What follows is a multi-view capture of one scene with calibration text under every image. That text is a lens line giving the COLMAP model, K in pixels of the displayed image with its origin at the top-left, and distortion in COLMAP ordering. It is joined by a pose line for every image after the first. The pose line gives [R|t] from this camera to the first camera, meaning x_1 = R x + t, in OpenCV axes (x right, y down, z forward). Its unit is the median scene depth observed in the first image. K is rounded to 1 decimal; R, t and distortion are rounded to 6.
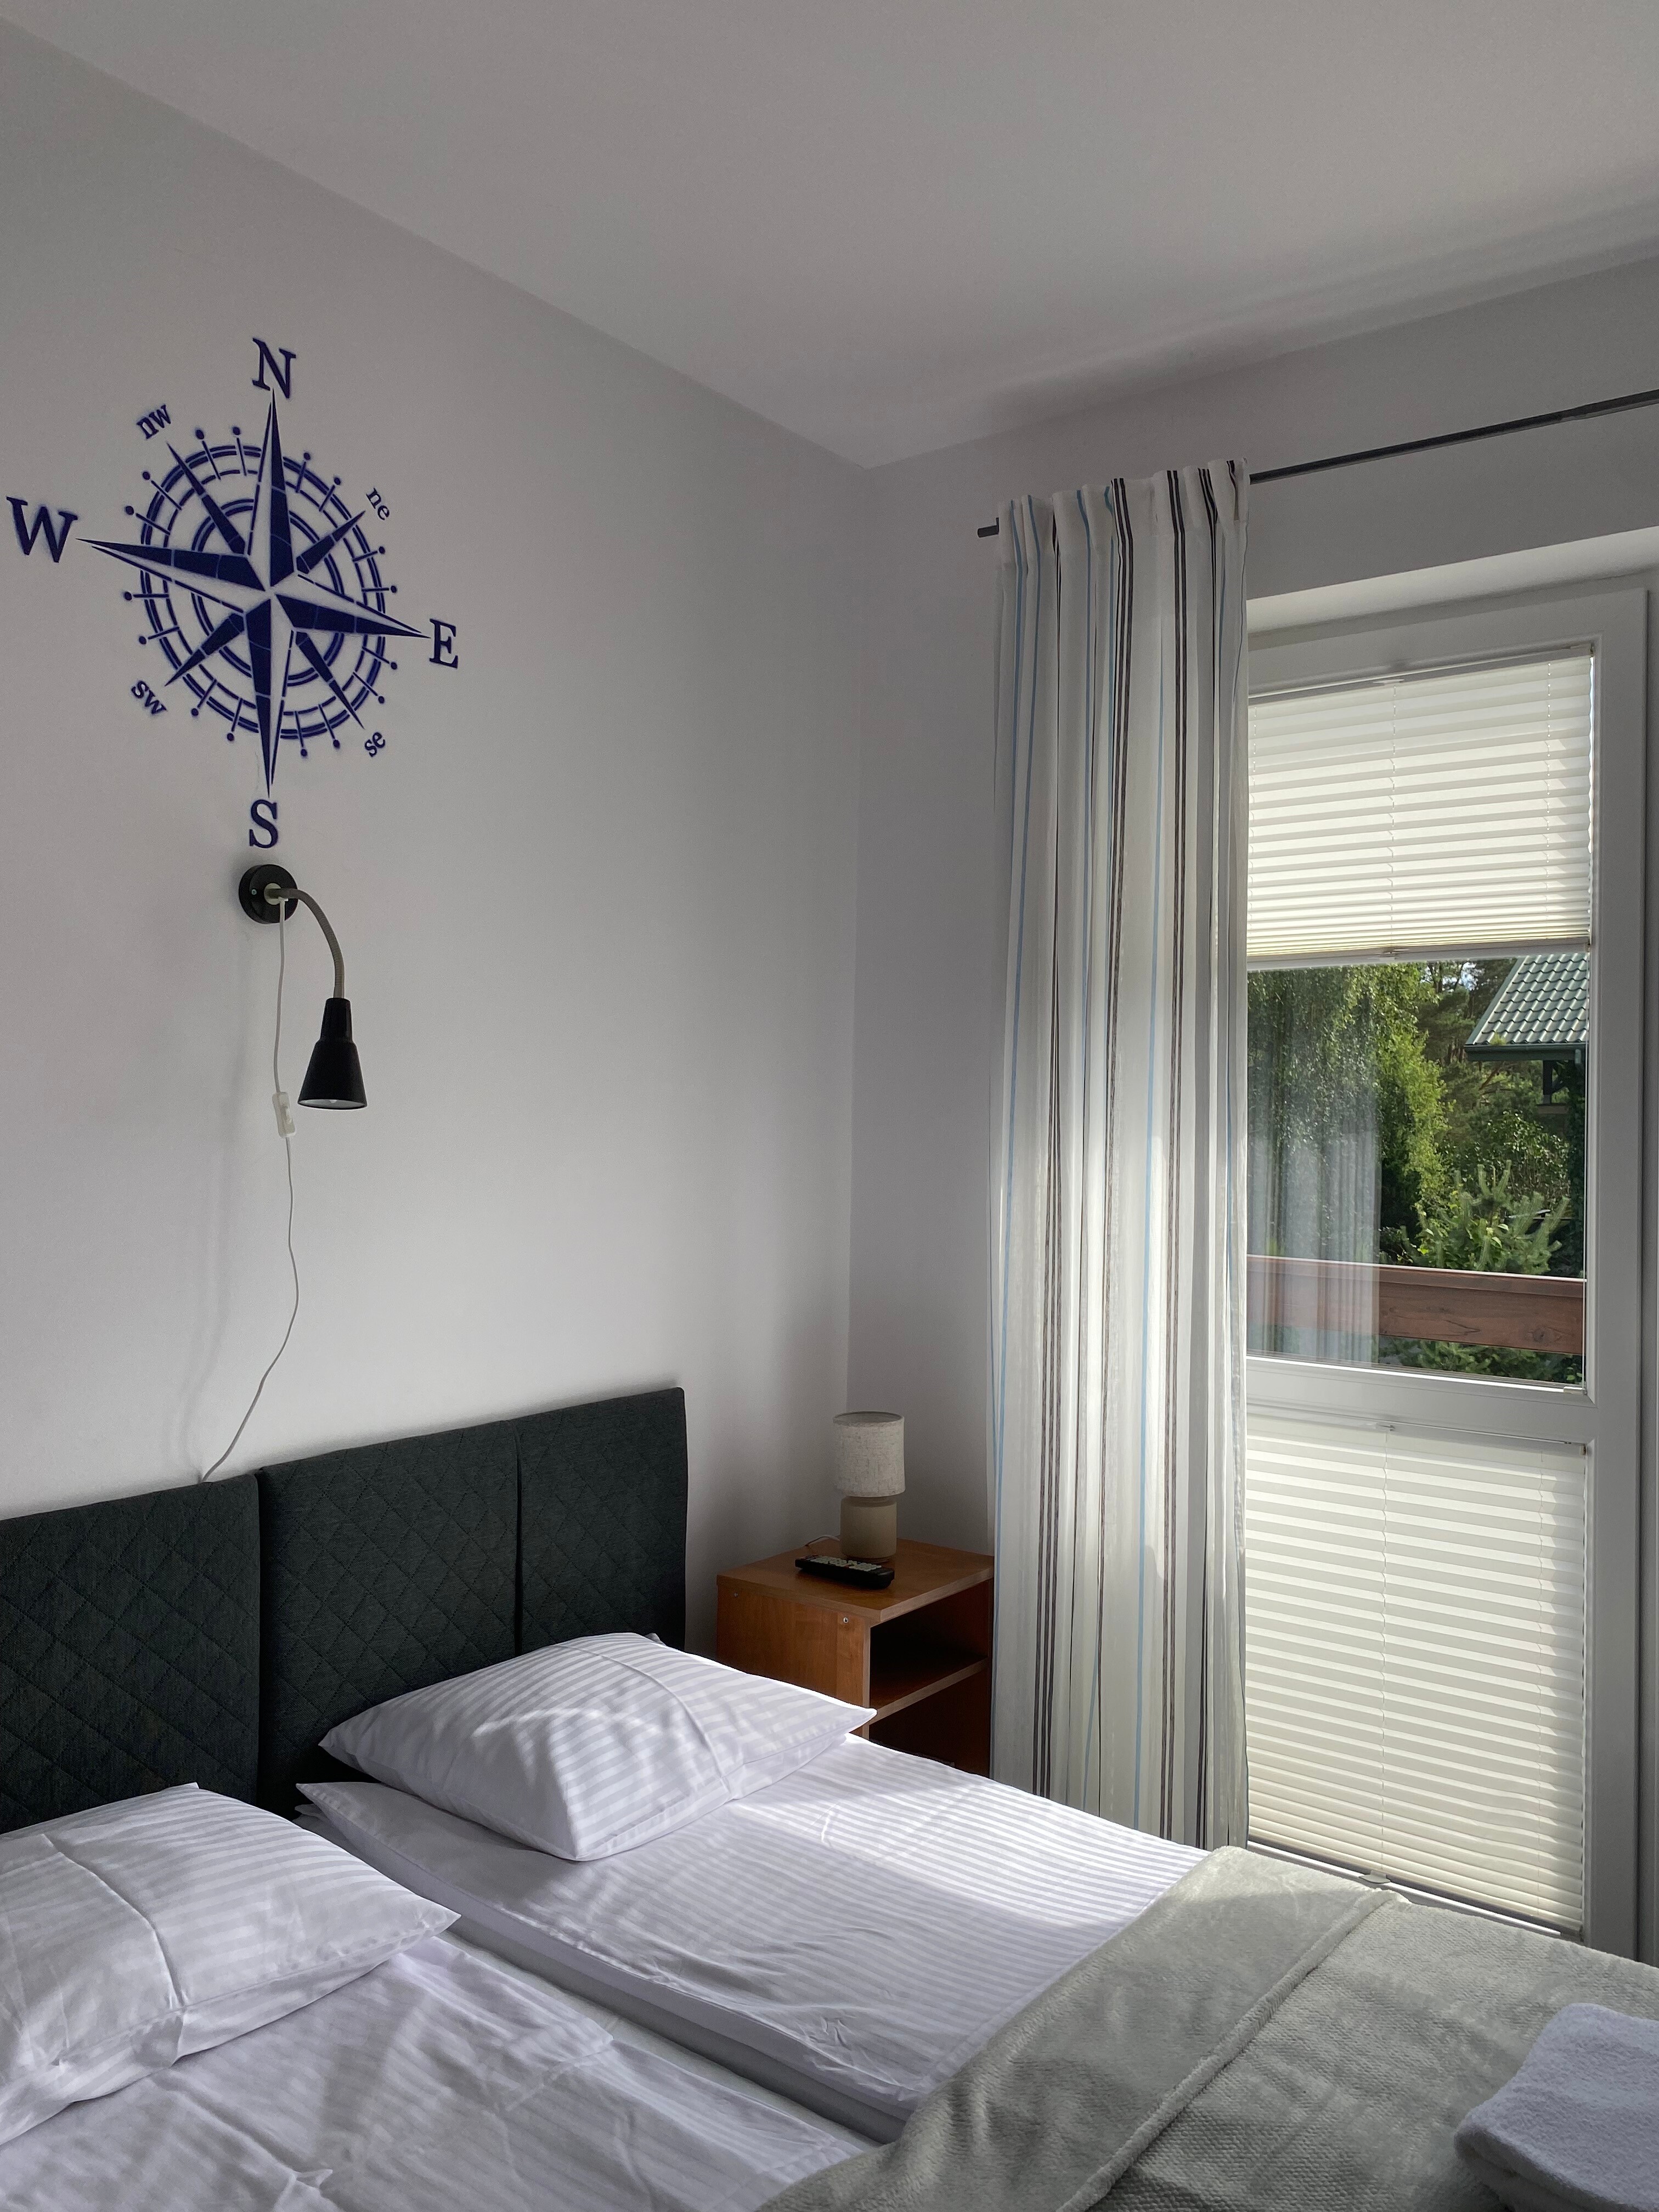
lens RADIAL K [[1639.3, 0, 829.5], [0, 1639.3, 1106.0], [0, 0, 1]] dist [-0.002286, 0.010334]
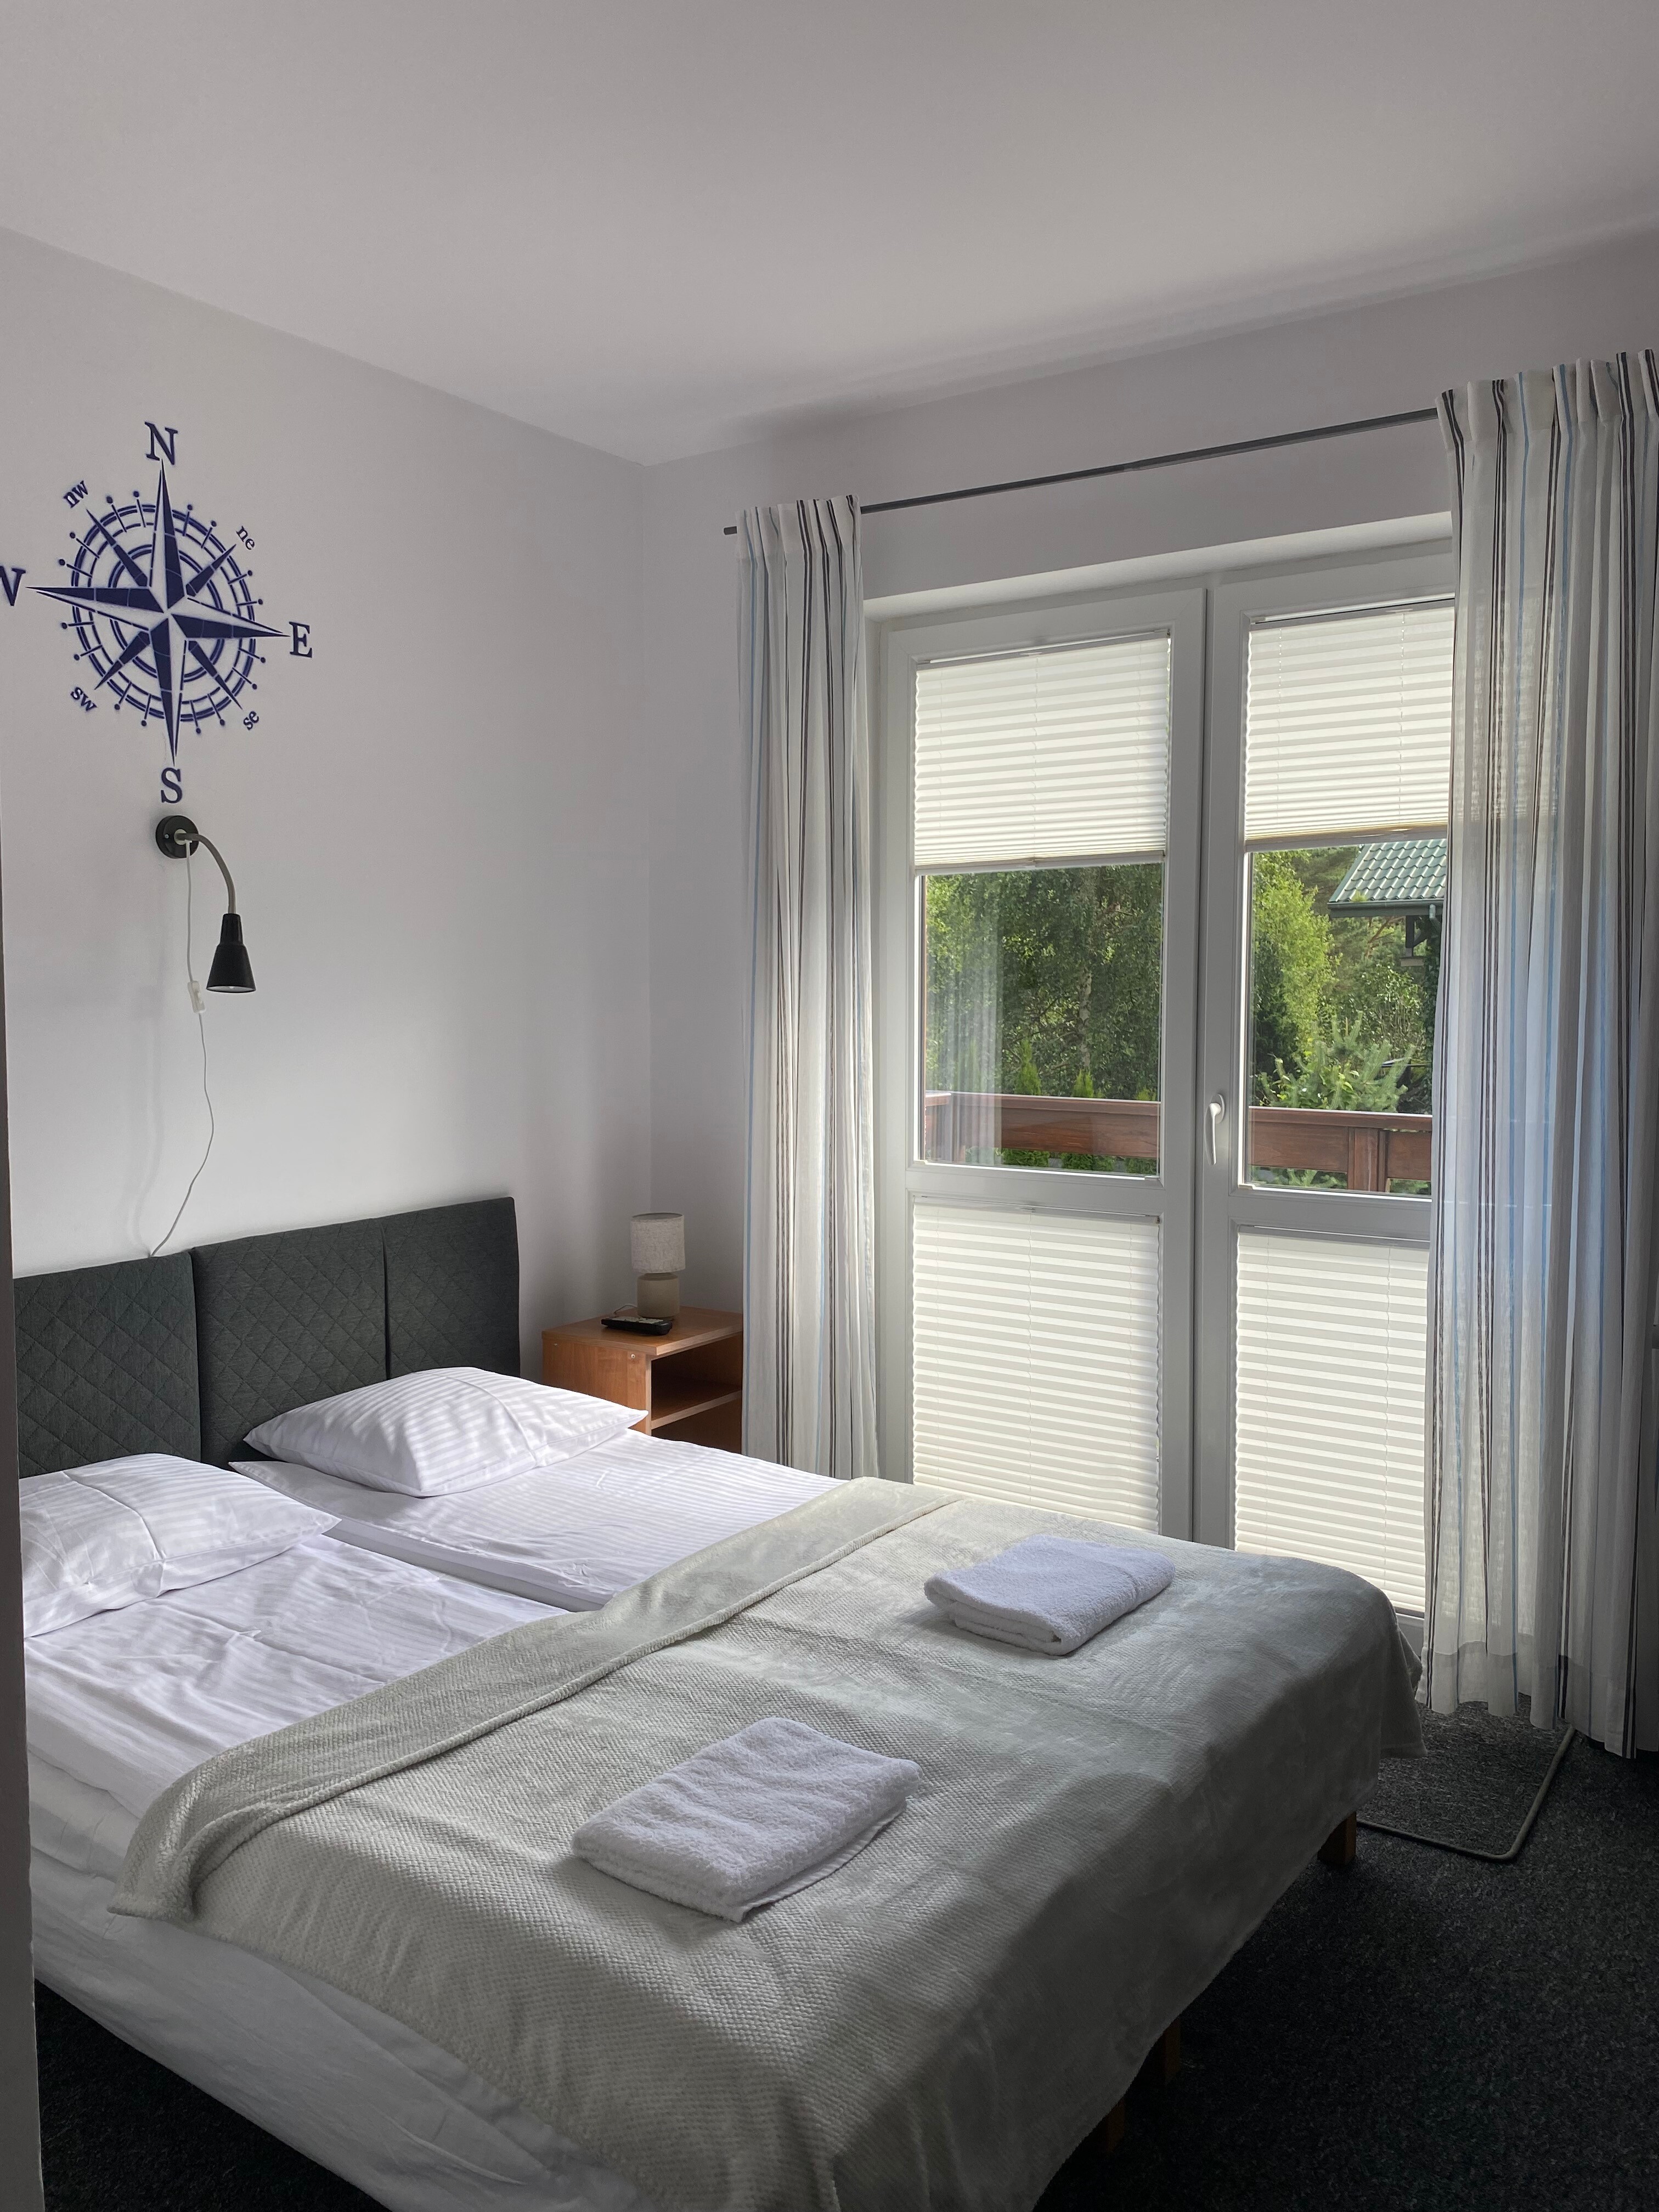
lens RADIAL K [[1587.3, 0, 829.5], [0, 1587.3, 1106.0], [0, 0, 1]] dist [-0.004418, -0.000453]
pose [[0.998074, -0.021298, 0.058259, 0.126647], [0.016192, 0.996099, 0.086744, -0.010086], [-0.059879, -0.085634, 0.994526, -0.390945]]
